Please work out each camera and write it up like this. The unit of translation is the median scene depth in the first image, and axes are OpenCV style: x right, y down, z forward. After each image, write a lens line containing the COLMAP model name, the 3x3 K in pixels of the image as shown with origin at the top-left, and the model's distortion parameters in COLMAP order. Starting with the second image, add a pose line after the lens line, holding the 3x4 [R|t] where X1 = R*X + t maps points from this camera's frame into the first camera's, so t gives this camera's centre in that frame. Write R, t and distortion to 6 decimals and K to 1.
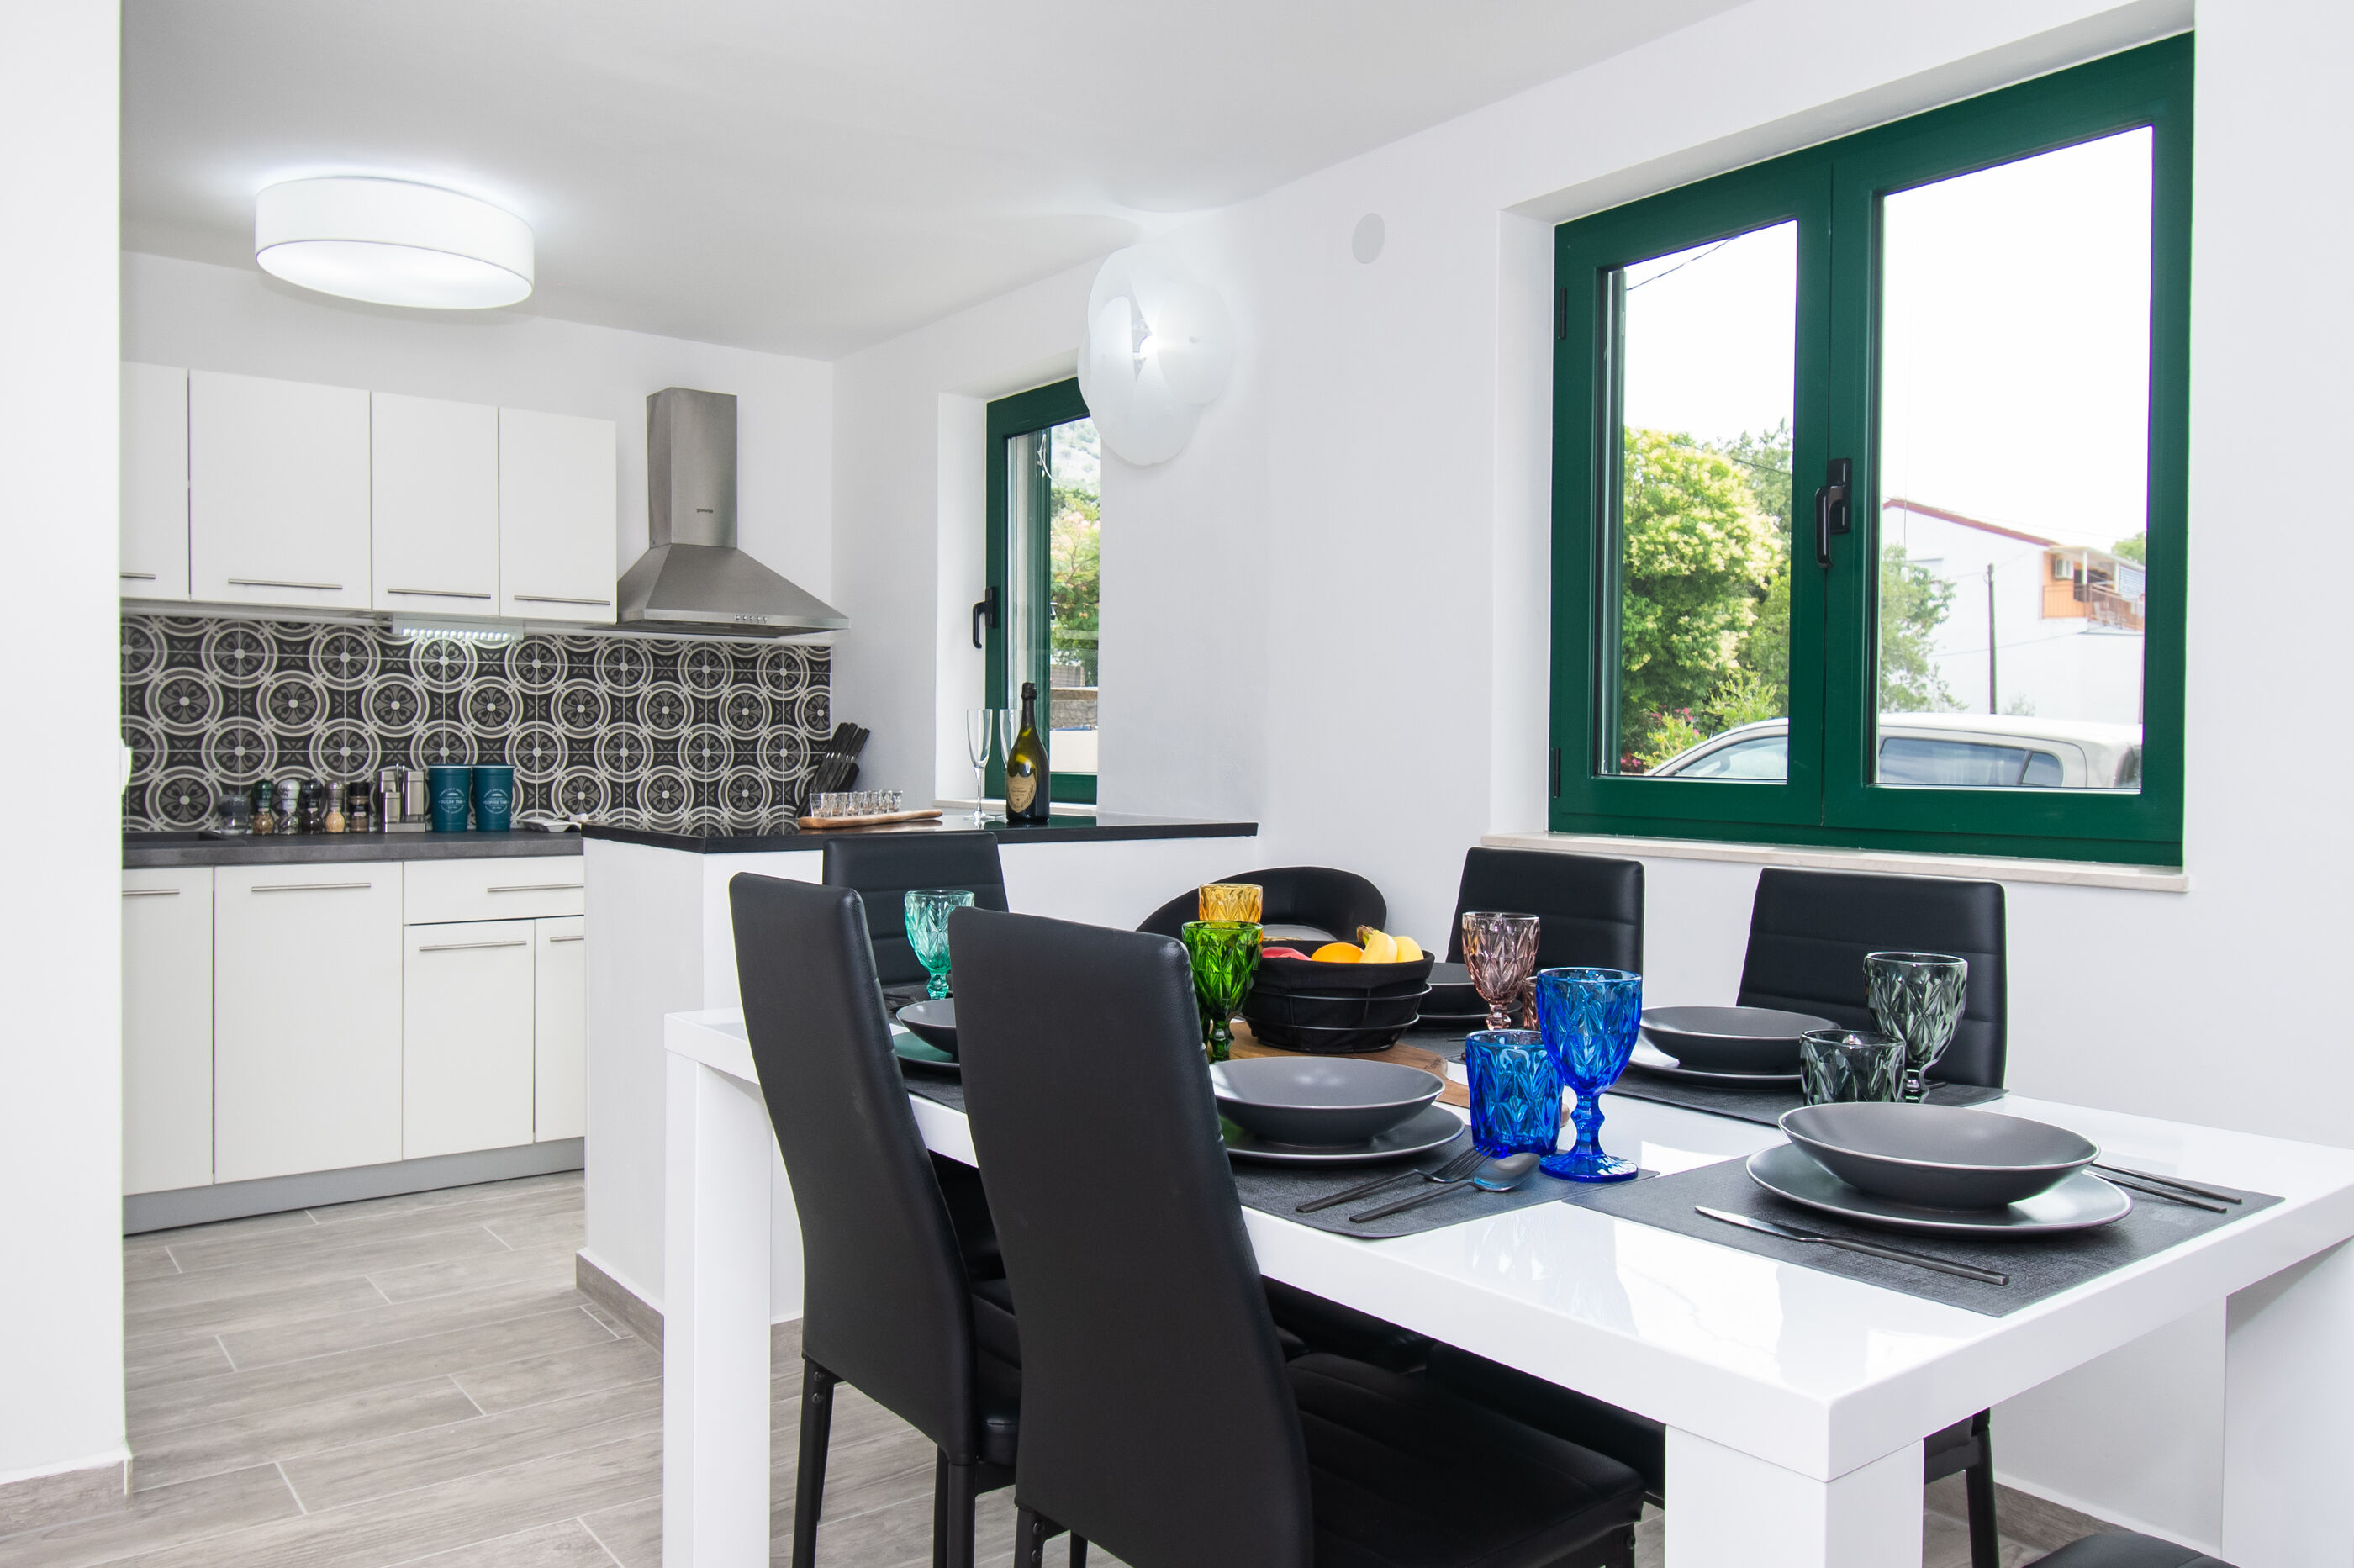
lens RADIAL K [[1727.6, 0, 1168.5], [0, 1727.6, 765.5], [0, 0, 1]] dist [0.014534, -0.039589]
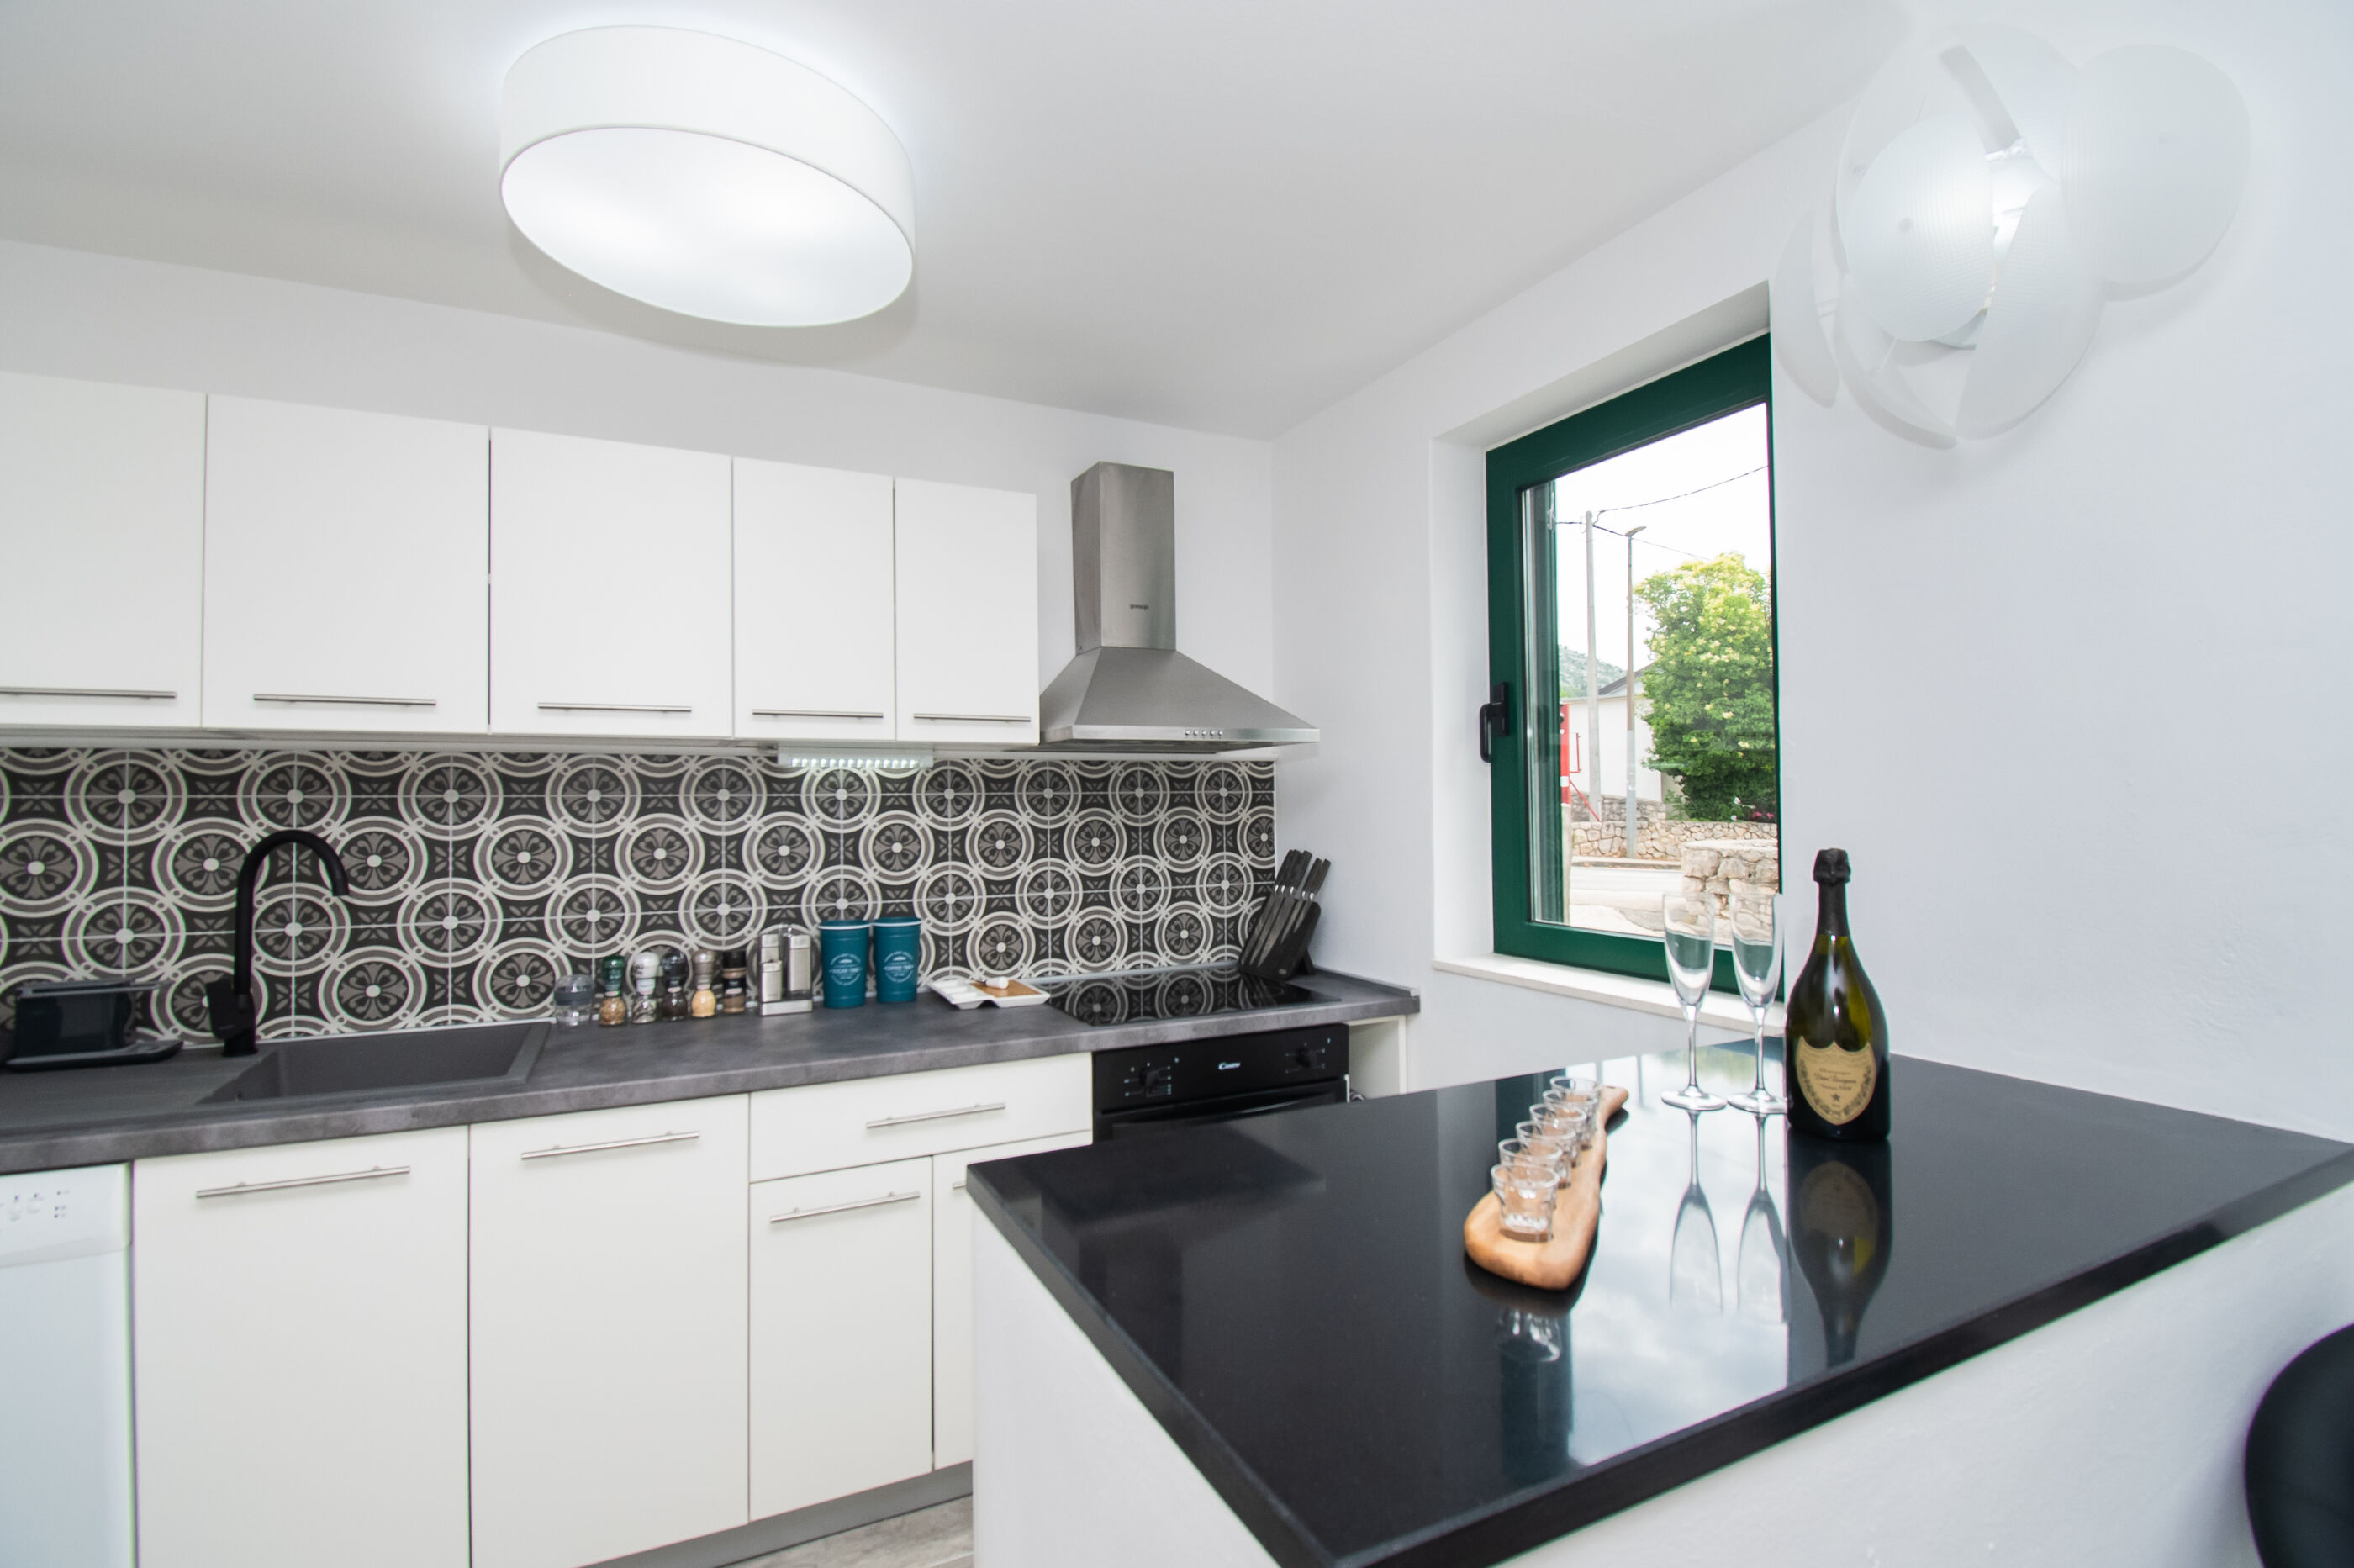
lens RADIAL K [[1064.6, 0, 1158.7], [0, 1064.6, 777.1], [0, 0, 1]] dist [0.015387, -0.020393]
pose [[0.978189, -0.020785, -0.206674, -0.162770], [0.013572, 0.999250, -0.036257, -0.048418], [0.207273, 0.032661, 0.977738, 0.529678]]
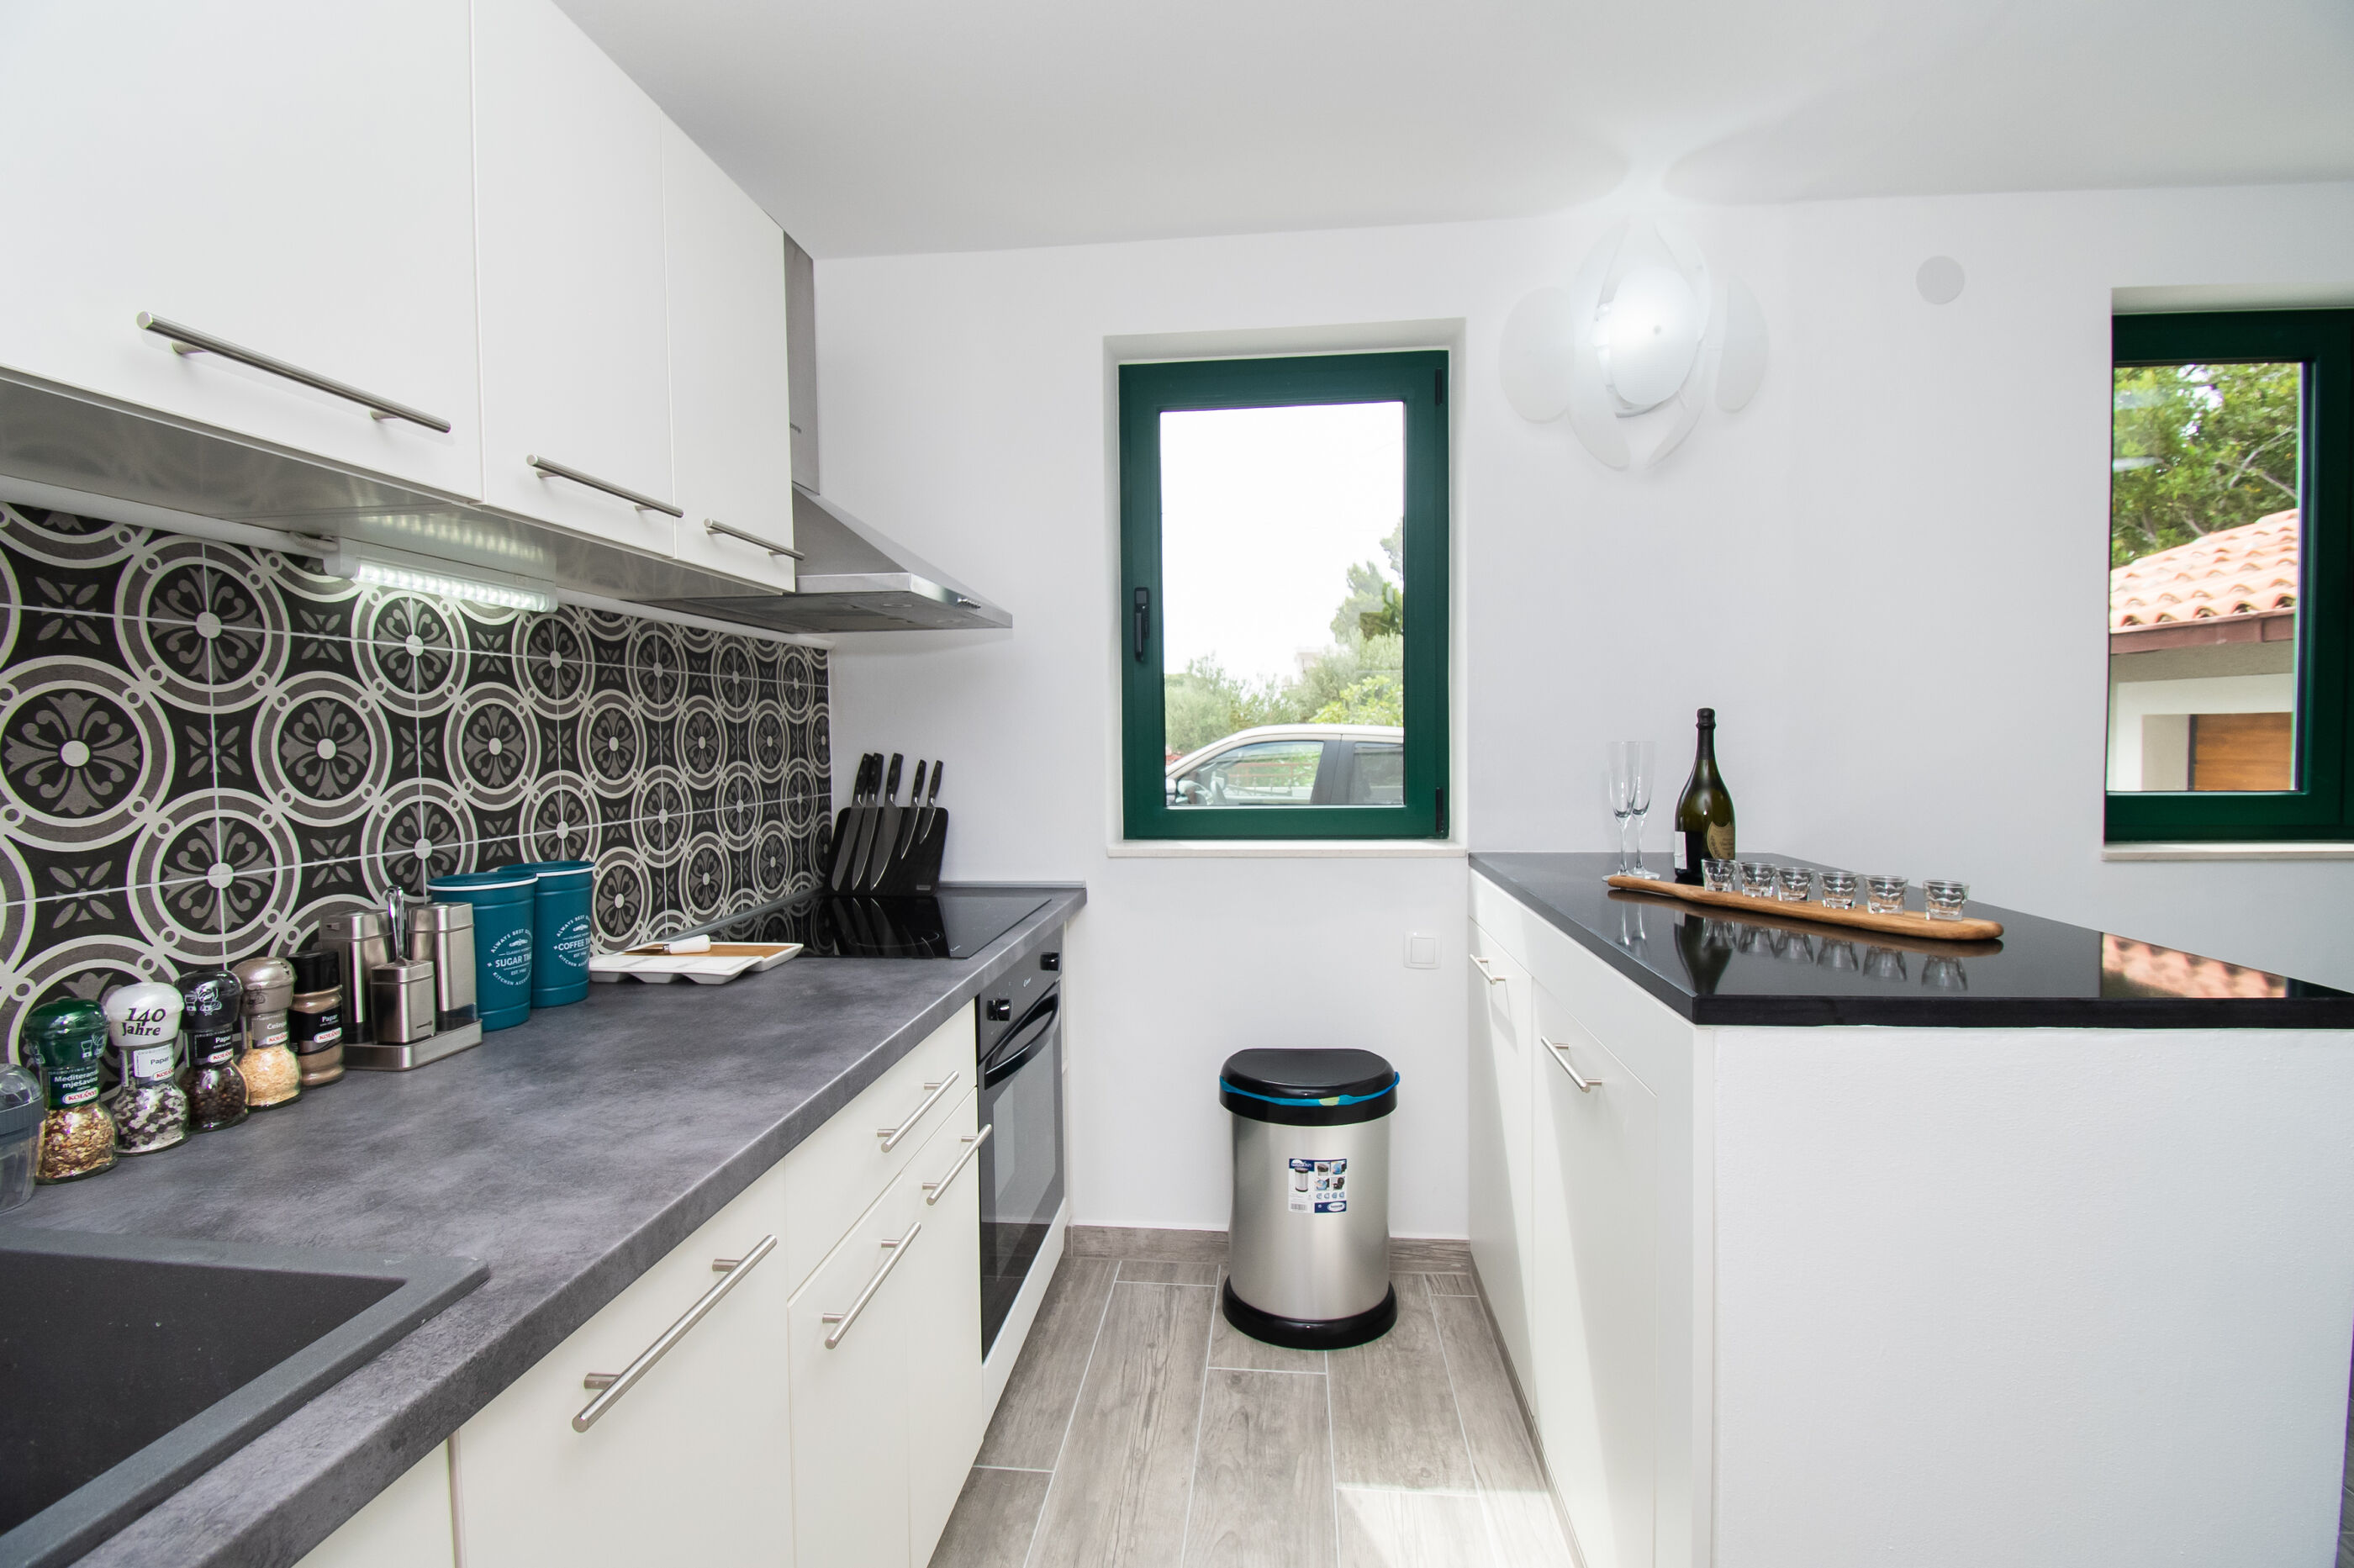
lens RADIAL K [[1043.2, 0, 1187.7], [0, 1043.2, 775.7], [0, 0, 1]] dist [0.010661, -0.019114]
pose [[0.683409, -0.033901, 0.729248, -0.481721], [0.008948, 0.999235, 0.038066, -0.035619], [-0.729981, -0.019490, 0.683190, 0.671906]]
